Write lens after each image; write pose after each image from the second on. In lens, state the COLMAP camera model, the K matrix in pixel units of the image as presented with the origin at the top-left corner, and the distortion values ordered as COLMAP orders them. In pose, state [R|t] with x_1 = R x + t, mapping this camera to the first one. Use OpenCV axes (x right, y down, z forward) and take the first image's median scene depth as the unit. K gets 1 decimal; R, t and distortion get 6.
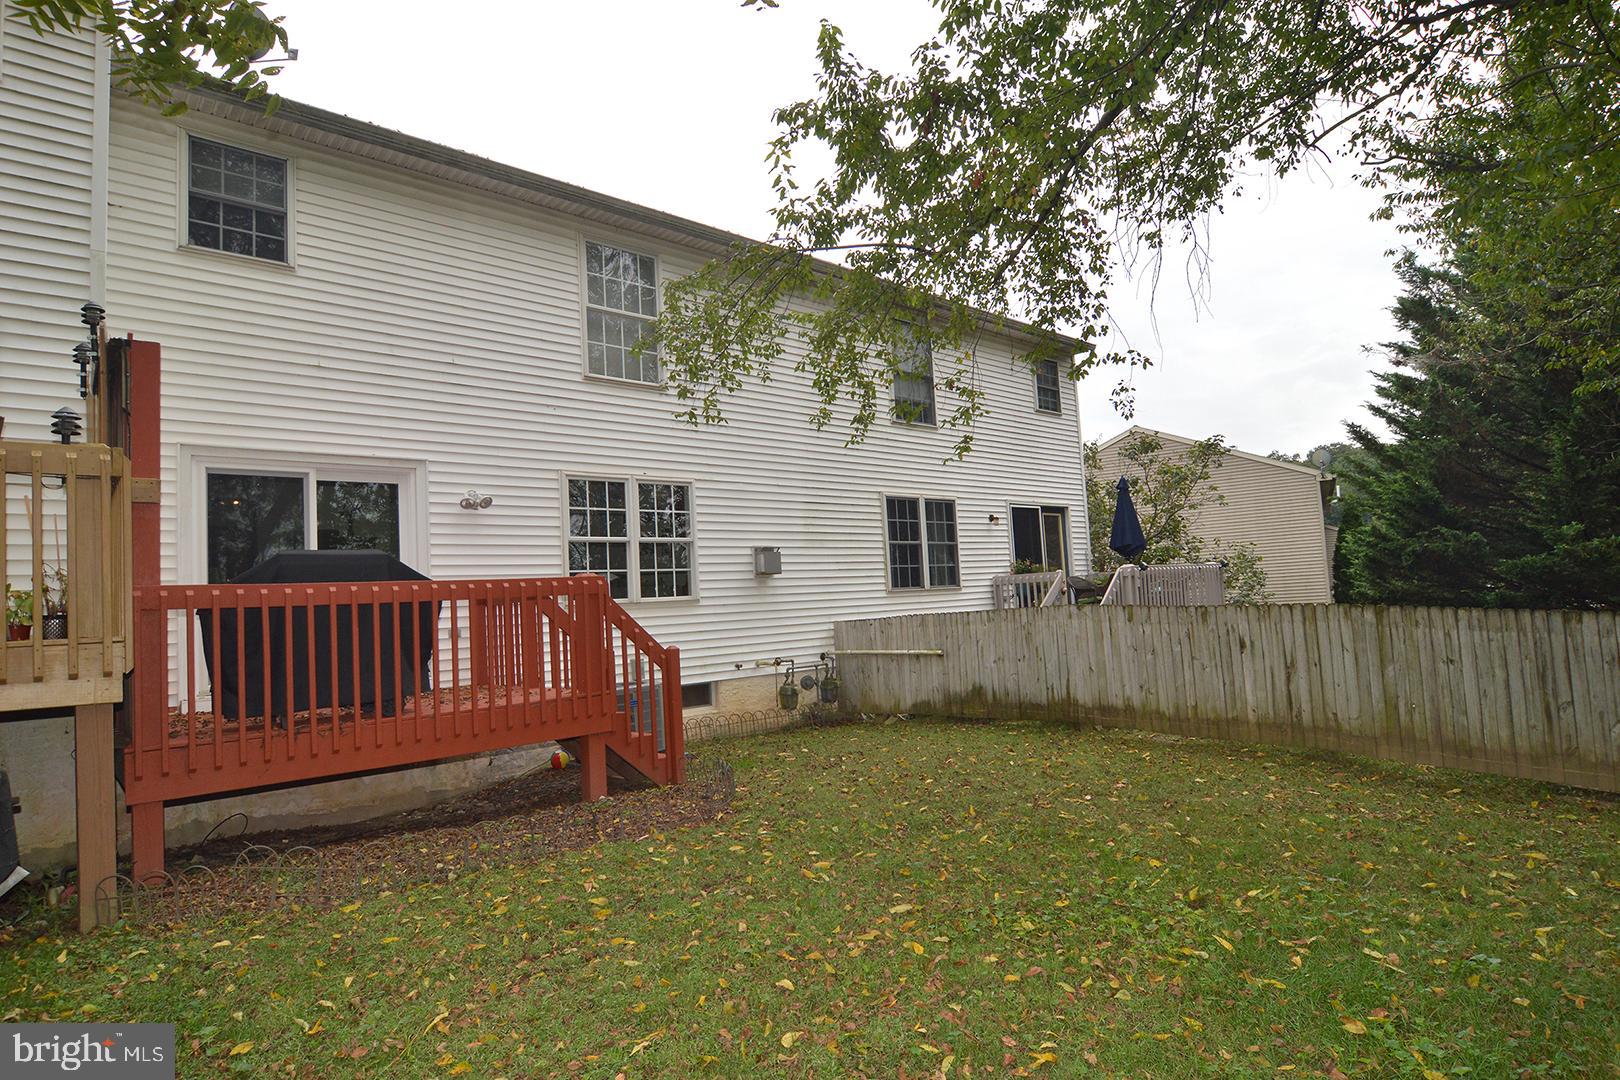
lens RADIAL K [[880.8, 0, 804.5], [0, 880.8, 548.4], [0, 0, 1]] dist [-0.004826, -0.011904]
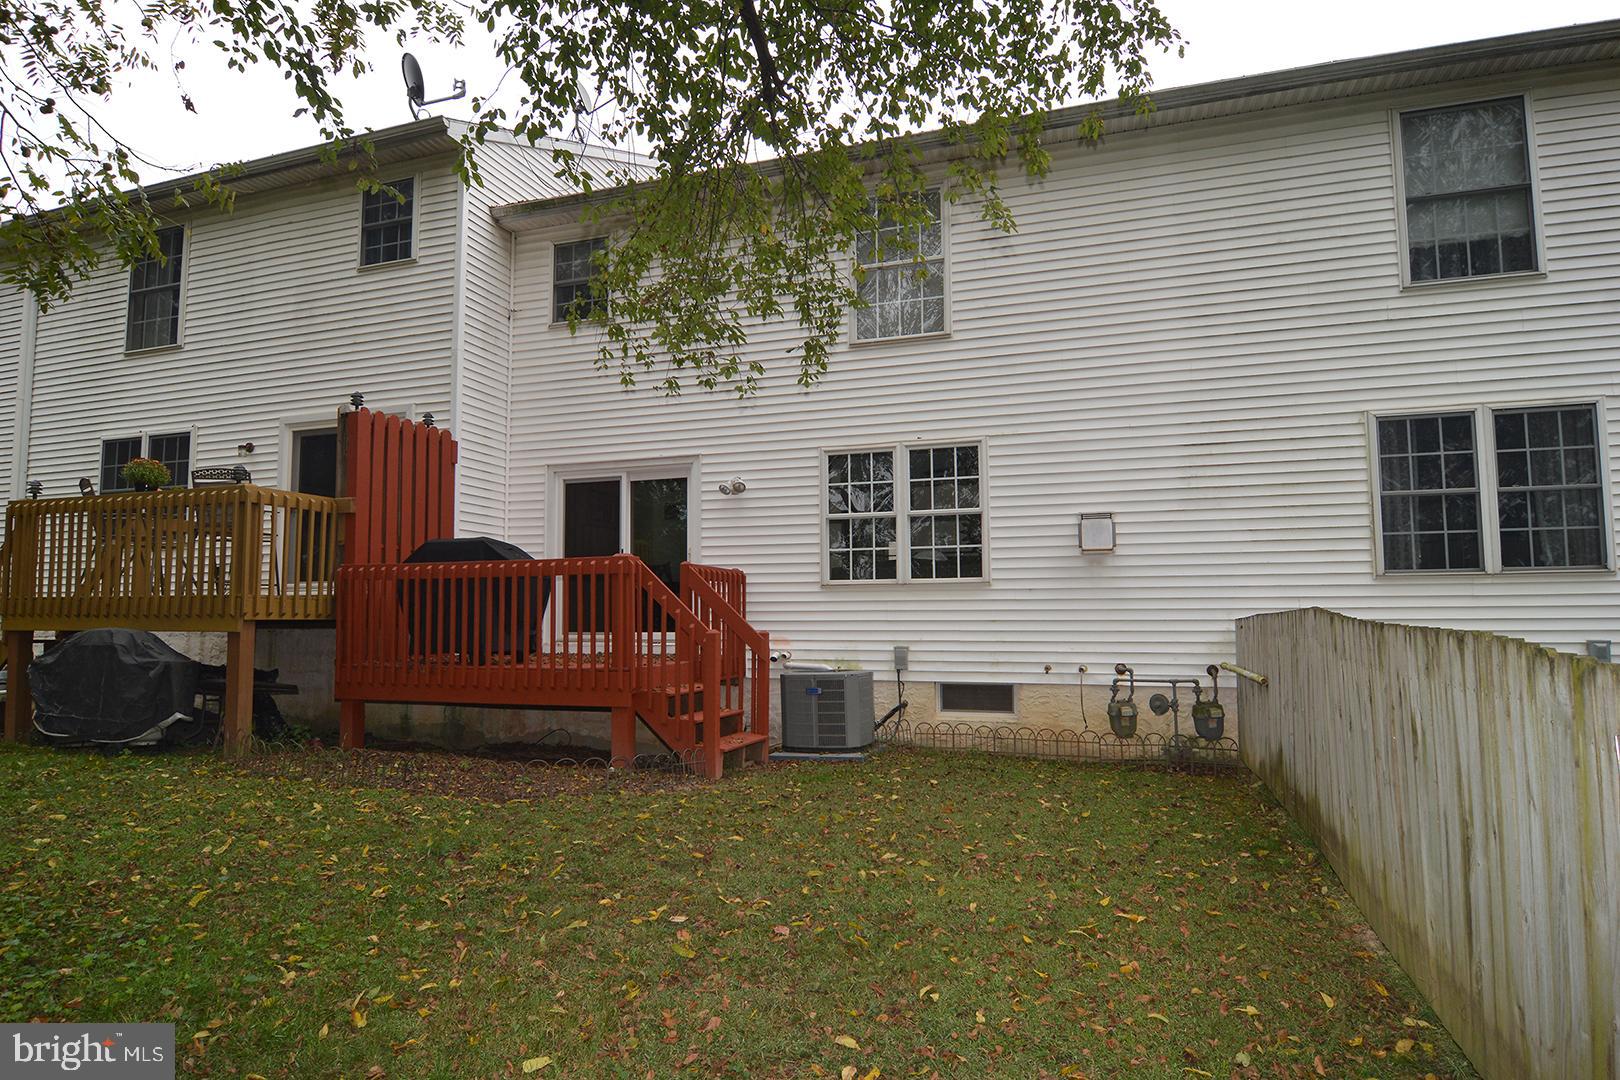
lens RADIAL K [[860.3, 0, 807.4], [0, 860.3, 548.6], [0, 0, 1]] dist [-0.005098, -0.015159]
pose [[0.494389, 0.000611, -0.869240, 0.467407], [0.039656, 0.998943, 0.023257, 0.001293], [0.868336, -0.045969, 0.493842, 0.429762]]
